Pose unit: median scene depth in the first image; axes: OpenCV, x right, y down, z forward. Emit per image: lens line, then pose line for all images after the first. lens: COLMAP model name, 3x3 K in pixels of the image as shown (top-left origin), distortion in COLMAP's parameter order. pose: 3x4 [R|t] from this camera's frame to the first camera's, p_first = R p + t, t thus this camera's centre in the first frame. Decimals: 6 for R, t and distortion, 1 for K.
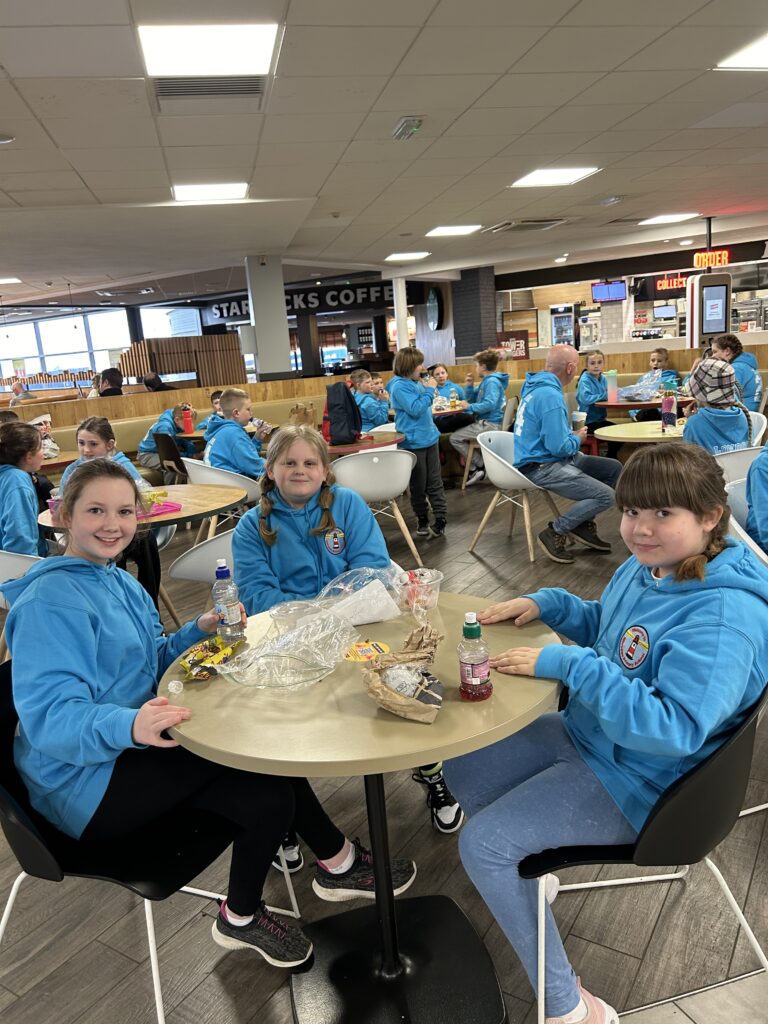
lens RADIAL K [[766.5, 0, 388.6], [0, 766.5, 525.5], [0, 0, 1]] dist [0.103564, -0.221419]
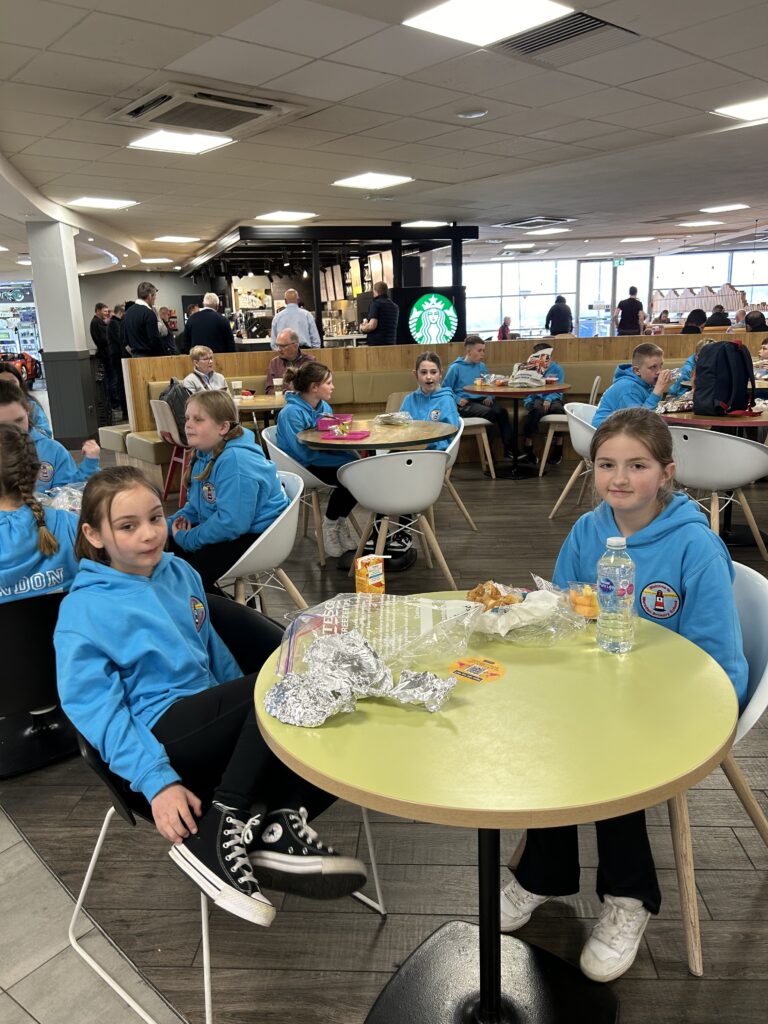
lens RADIAL K [[776.7, 0, 378.9], [0, 776.7, 513.9], [0, 0, 1]] dist [0.016900, -0.006506]
pose [[0.480594, 0.272265, -0.833607, 0.144962], [-0.198278, 0.959703, 0.199137, -0.029215], [0.854234, 0.069582, 0.515212, 0.075870]]
